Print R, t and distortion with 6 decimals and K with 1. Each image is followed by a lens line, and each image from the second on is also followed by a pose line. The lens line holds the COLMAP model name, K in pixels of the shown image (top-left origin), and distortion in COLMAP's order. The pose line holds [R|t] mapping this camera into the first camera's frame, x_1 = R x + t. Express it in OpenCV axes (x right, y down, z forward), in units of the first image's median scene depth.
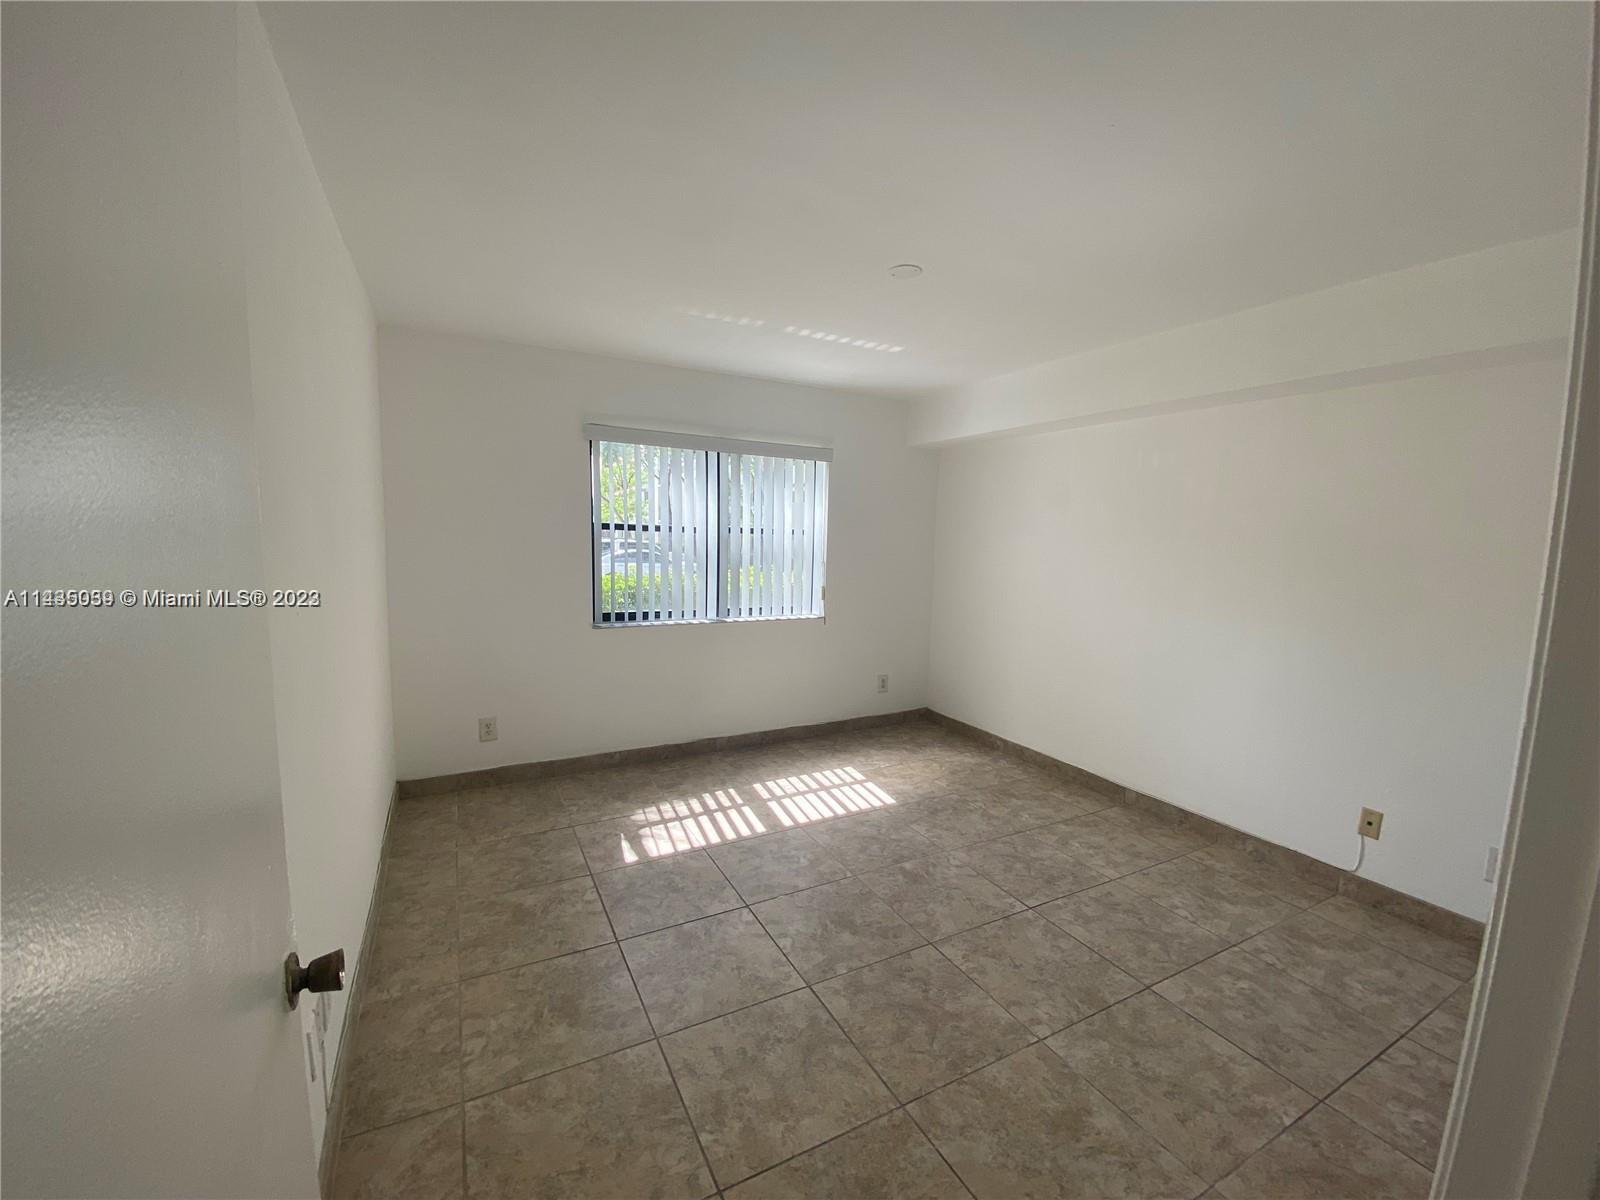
lens RADIAL K [[646.2, 0, 799.8], [0, 646.2, 605.0], [0, 0, 1]] dist [0.019079, -0.020317]
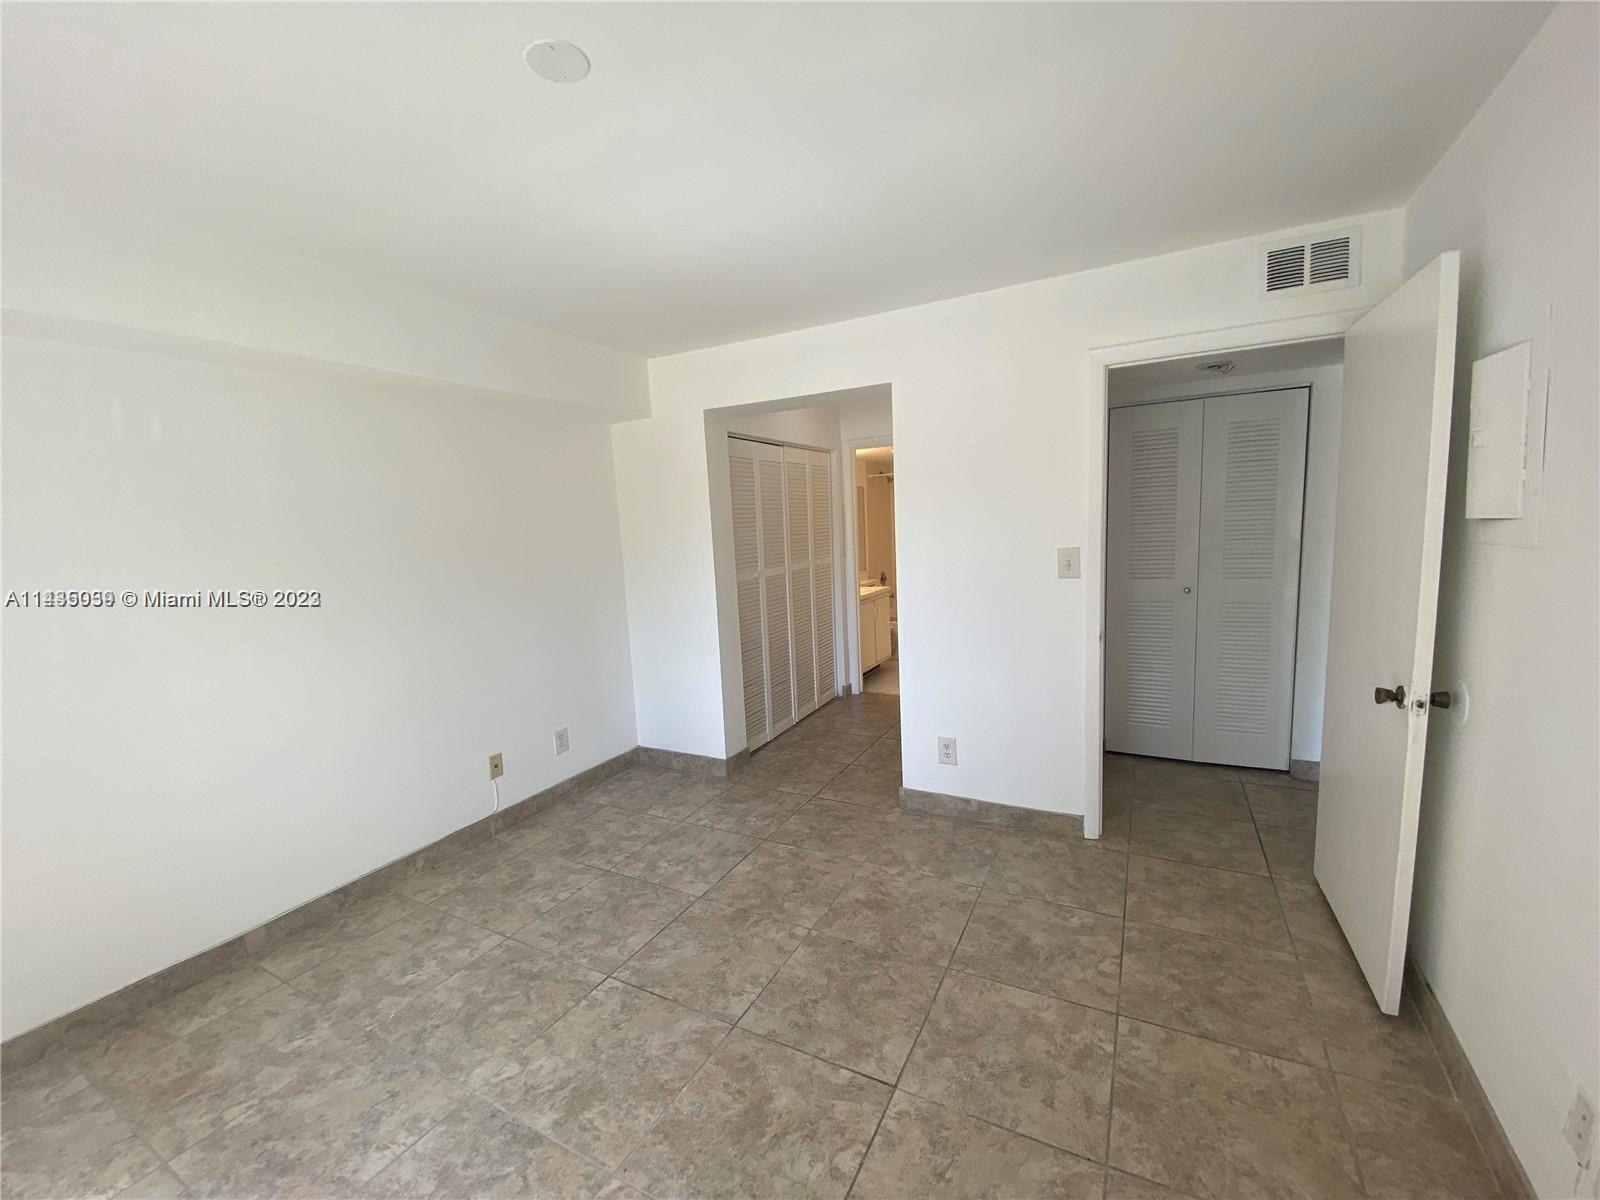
lens RADIAL K [[646.2, 0, 799.8], [0, 646.2, 605.0], [0, 0, 1]] dist [0.019079, -0.020317]
pose [[-0.555990, -0.103904, 0.824669, -0.469243], [0.128074, 0.969598, 0.208512, -0.156879], [-0.821262, 0.221549, -0.525779, 1.250821]]
